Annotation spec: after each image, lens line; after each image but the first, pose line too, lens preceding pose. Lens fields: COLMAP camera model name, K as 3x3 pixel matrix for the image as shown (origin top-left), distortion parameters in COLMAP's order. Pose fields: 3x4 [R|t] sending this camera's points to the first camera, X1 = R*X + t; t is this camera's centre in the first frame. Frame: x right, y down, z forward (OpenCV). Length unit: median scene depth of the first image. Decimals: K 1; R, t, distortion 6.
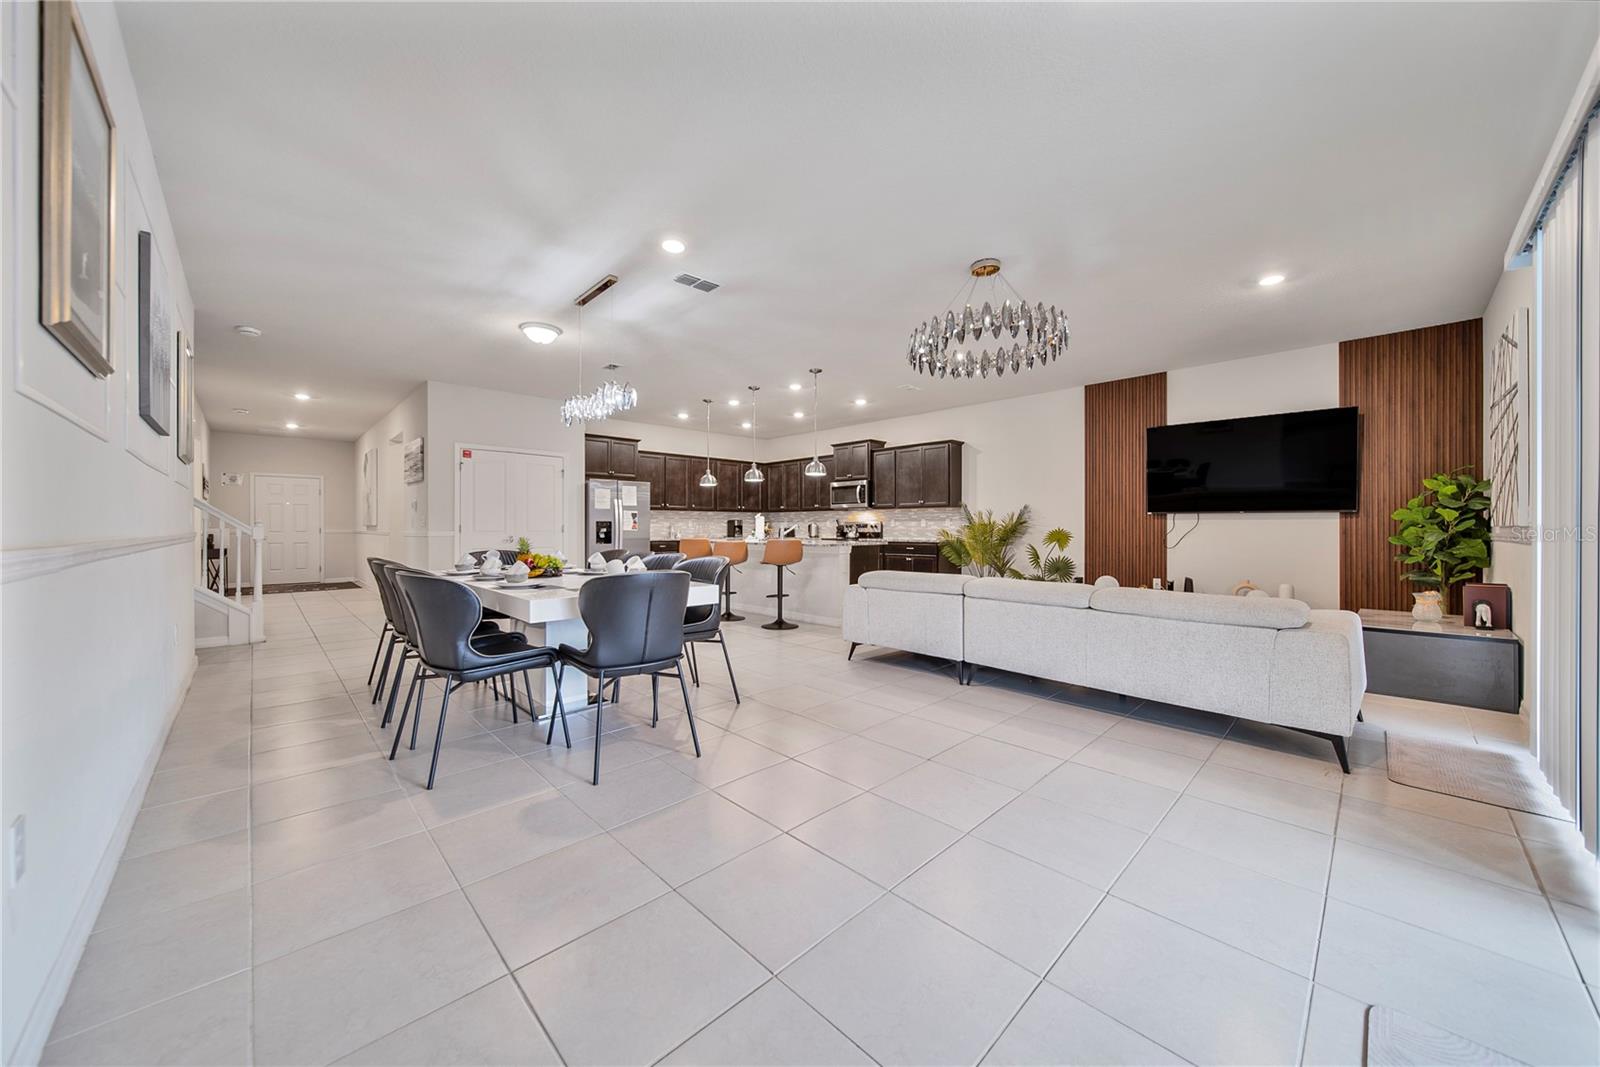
lens RADIAL K [[567.7, 0, 798.0], [0, 567.7, 529.7], [0, 0, 1]] dist [0.004552, -0.000125]
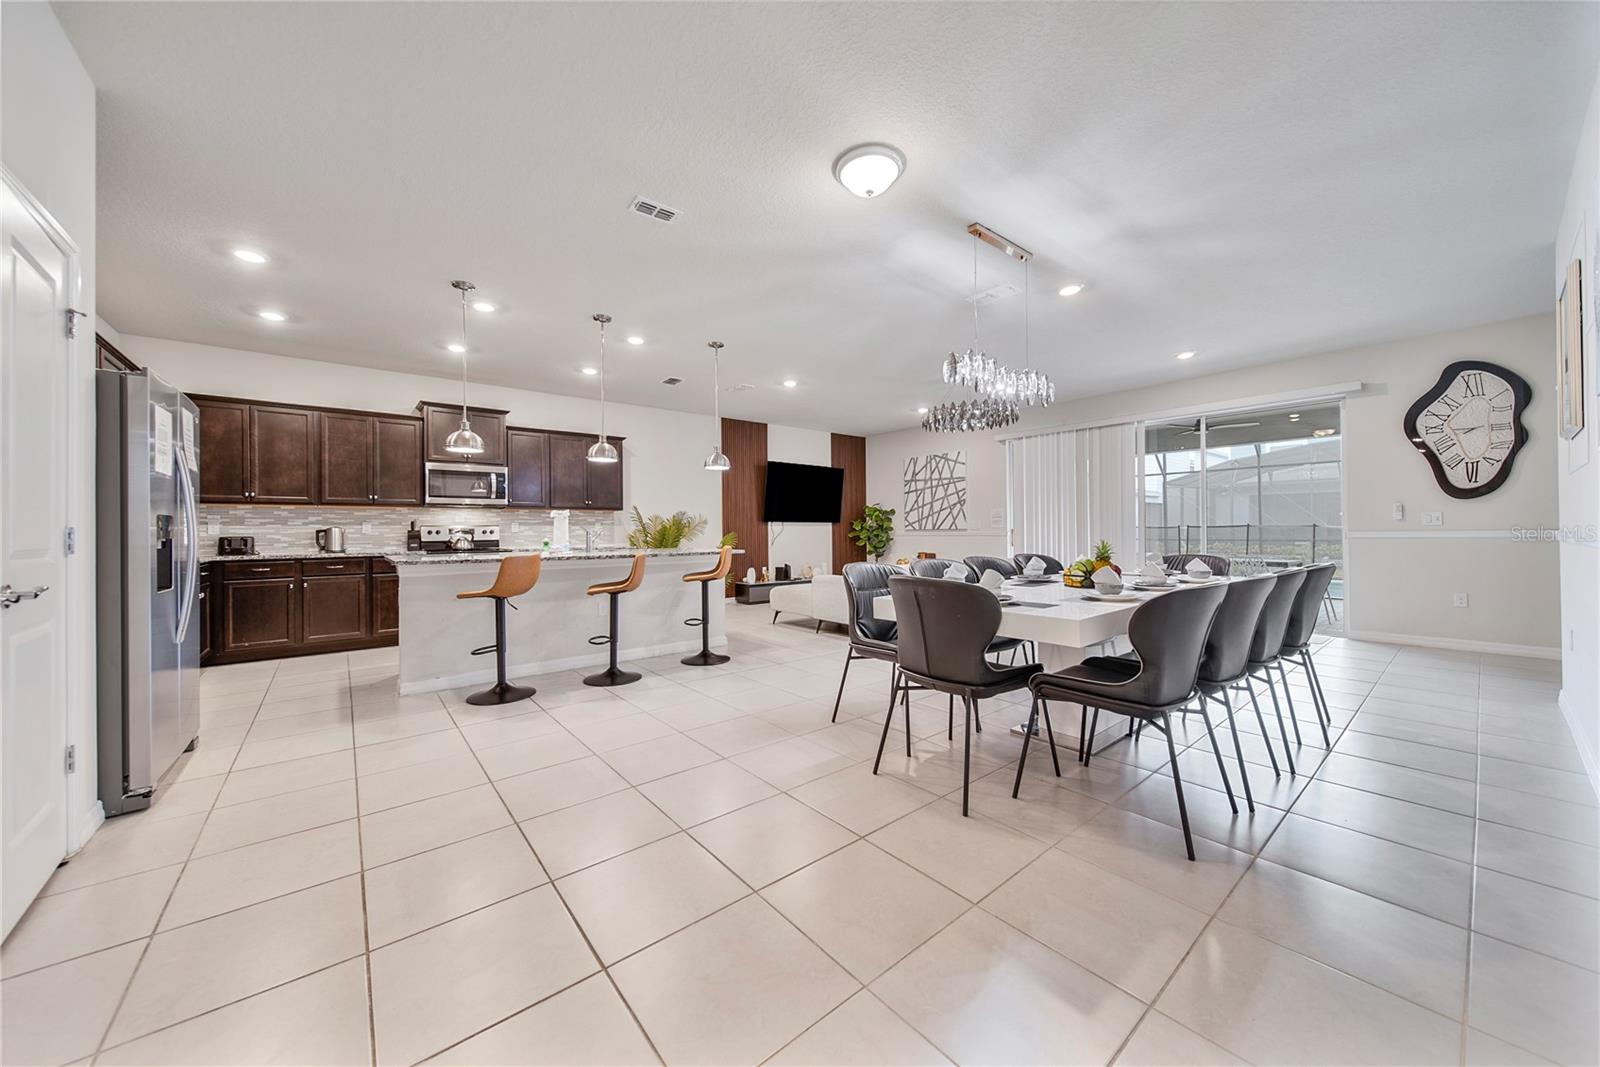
lens RADIAL K [[567.7, 0, 798.0], [0, 567.7, 529.7], [0, 0, 1]] dist [0.004552, -0.000125]
pose [[0.087886, 0.000814, 0.996130, -0.551126], [0.010284, 0.999946, -0.001724, -0.003614], [-0.996077, 0.010396, 0.087873, 0.561296]]
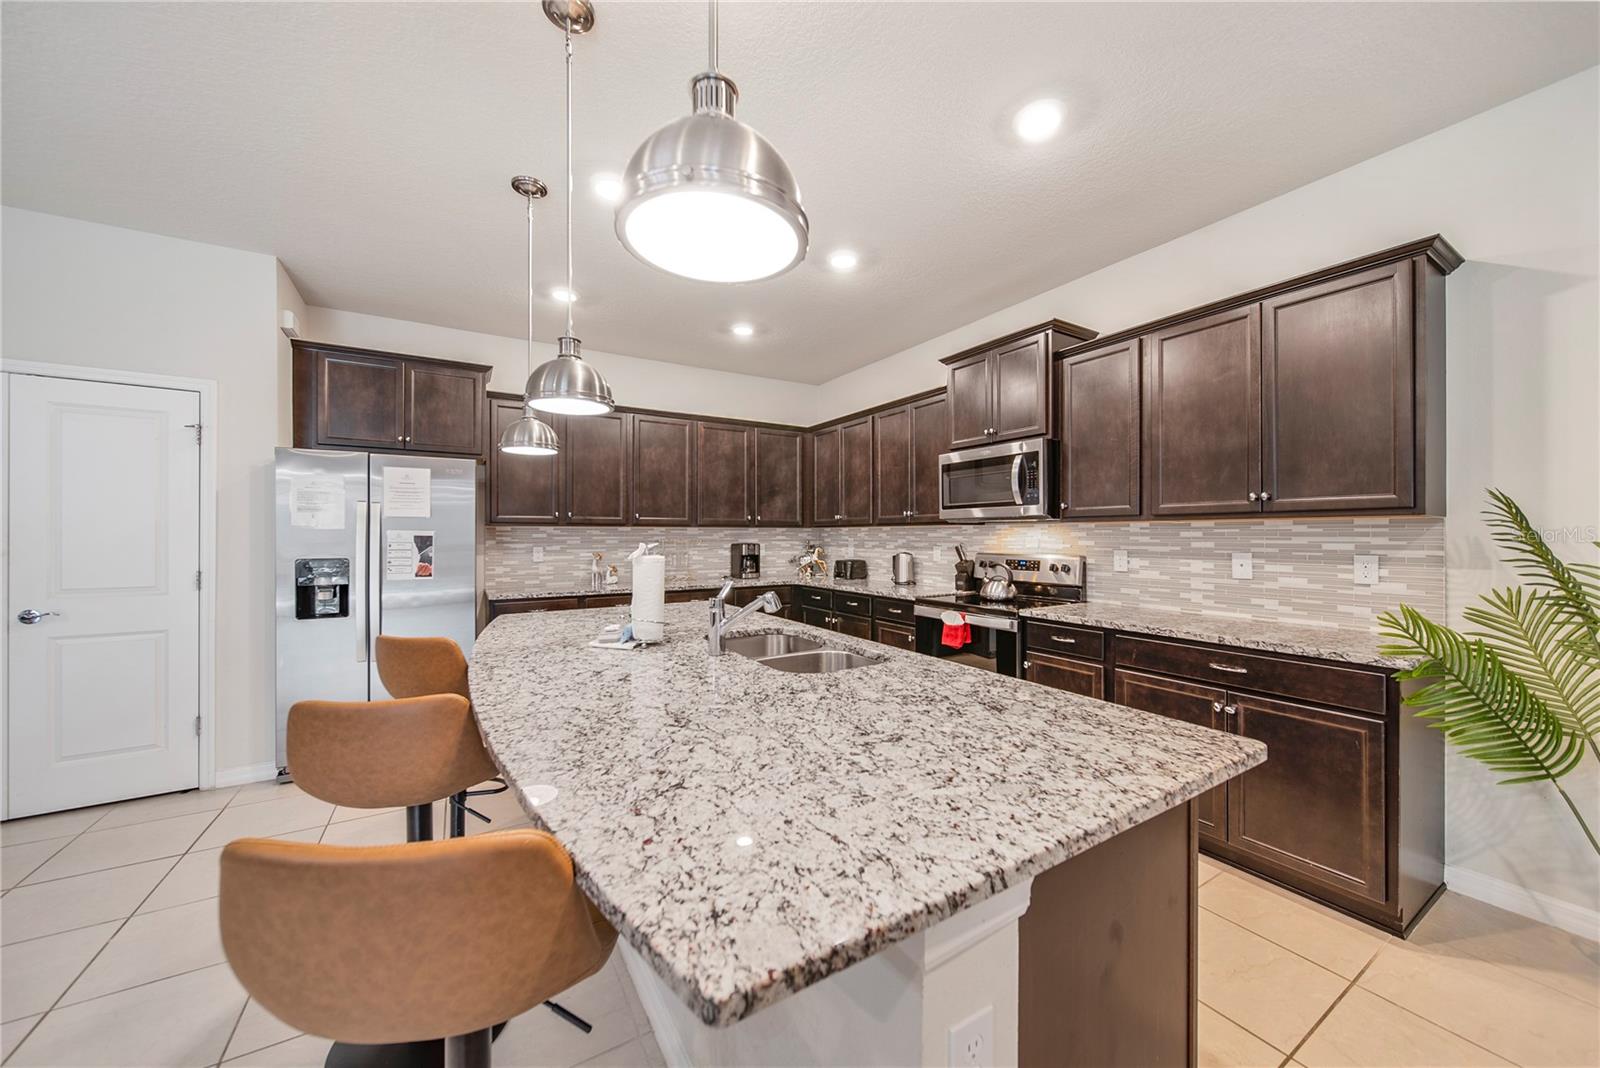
lens RADIAL K [[567.7, 0, 798.0], [0, 567.7, 530.2], [0, 0, 1]] dist [0.004552, -0.000125]
pose [[0.974270, -0.001512, -0.225377, 0.052666], [-0.001518, 0.999911, -0.013270, -0.025626], [0.225377, 0.013271, 0.974181, 0.615925]]
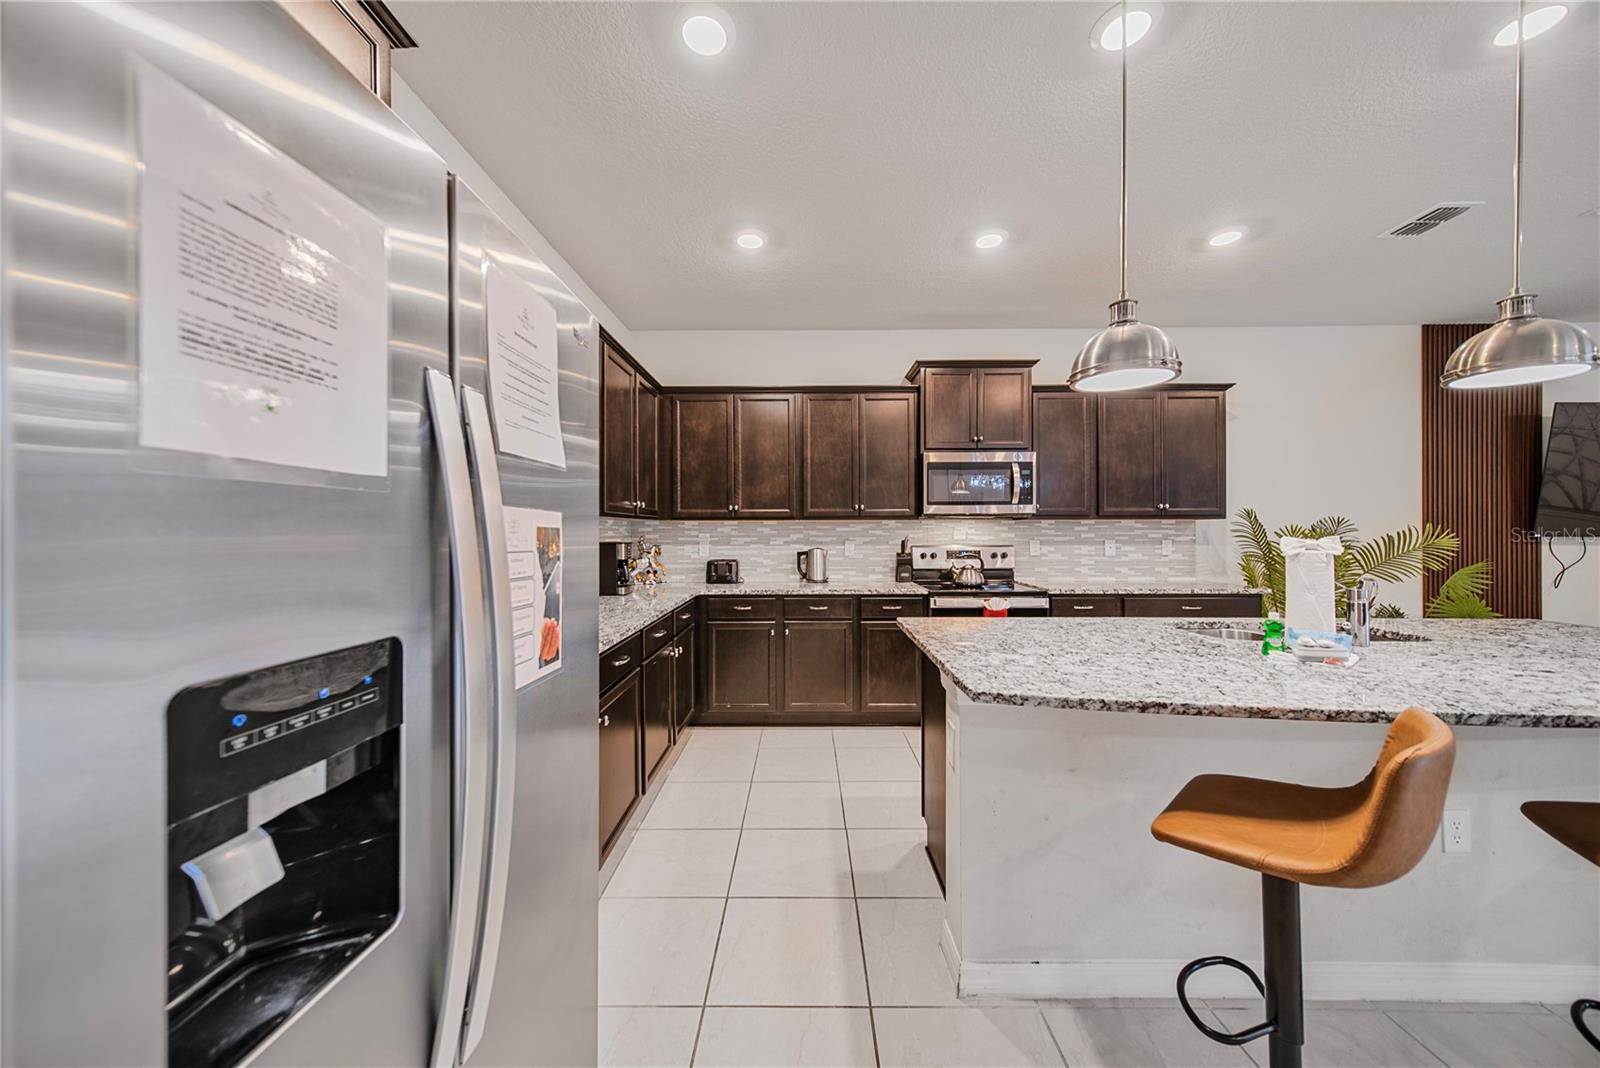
lens RADIAL K [[567.7, 0, 798.0], [0, 567.7, 530.2], [0, 0, 1]] dist [0.004552, -0.000125]
pose [[0.702739, -0.002406, 0.711444, -0.313988], [0.004602, 0.999989, -0.001163, -0.027057], [-0.711433, 0.004092, 0.702742, 0.807223]]
